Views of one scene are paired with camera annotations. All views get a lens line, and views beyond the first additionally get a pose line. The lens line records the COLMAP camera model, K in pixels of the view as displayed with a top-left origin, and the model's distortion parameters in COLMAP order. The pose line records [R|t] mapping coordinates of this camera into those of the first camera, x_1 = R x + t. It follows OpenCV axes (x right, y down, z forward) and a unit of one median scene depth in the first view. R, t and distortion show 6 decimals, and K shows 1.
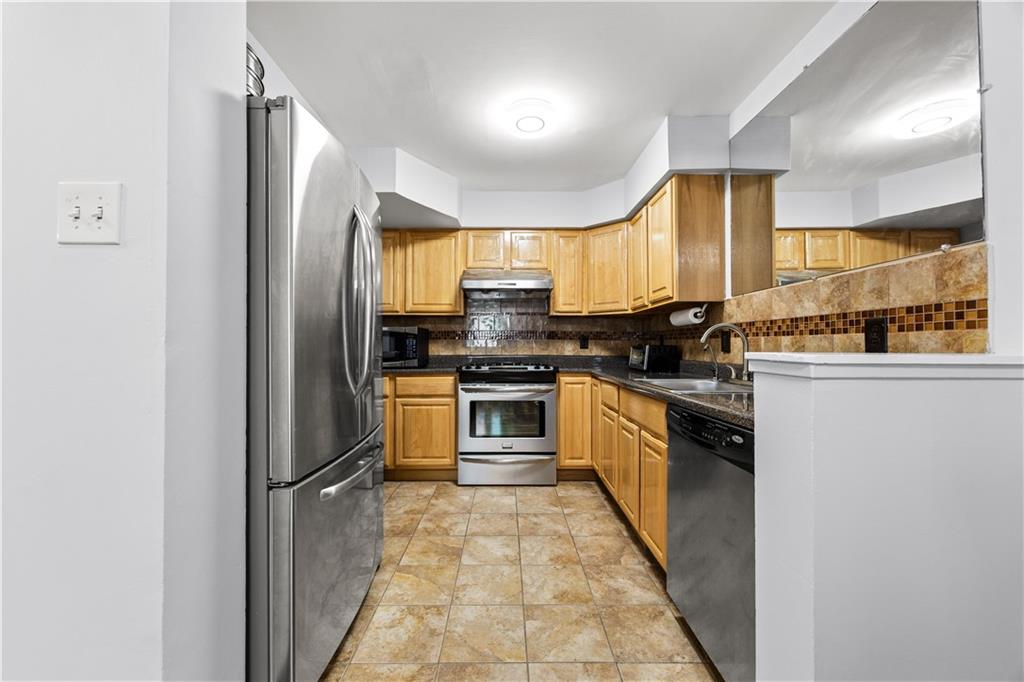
lens RADIAL K [[394.7, 0, 511.6], [0, 394.7, 341.9], [0, 0, 1]] dist [-0.005766, 0.000396]
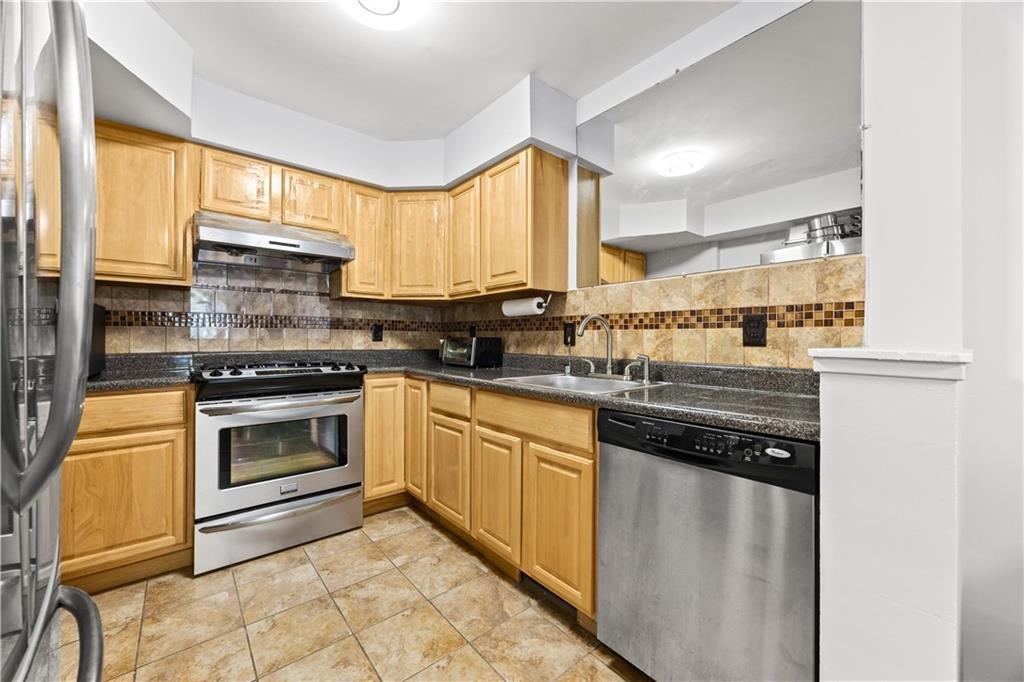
lens RADIAL K [[394.7, 0, 509.5], [0, 394.7, 337.9], [0, 0, 1]] dist [-0.005766, 0.000396]
pose [[0.776026, 0.001899, 0.630698, -0.166433], [-0.009816, 0.999911, 0.009068, 0.001144], [-0.630625, -0.013228, 0.775975, 0.306957]]
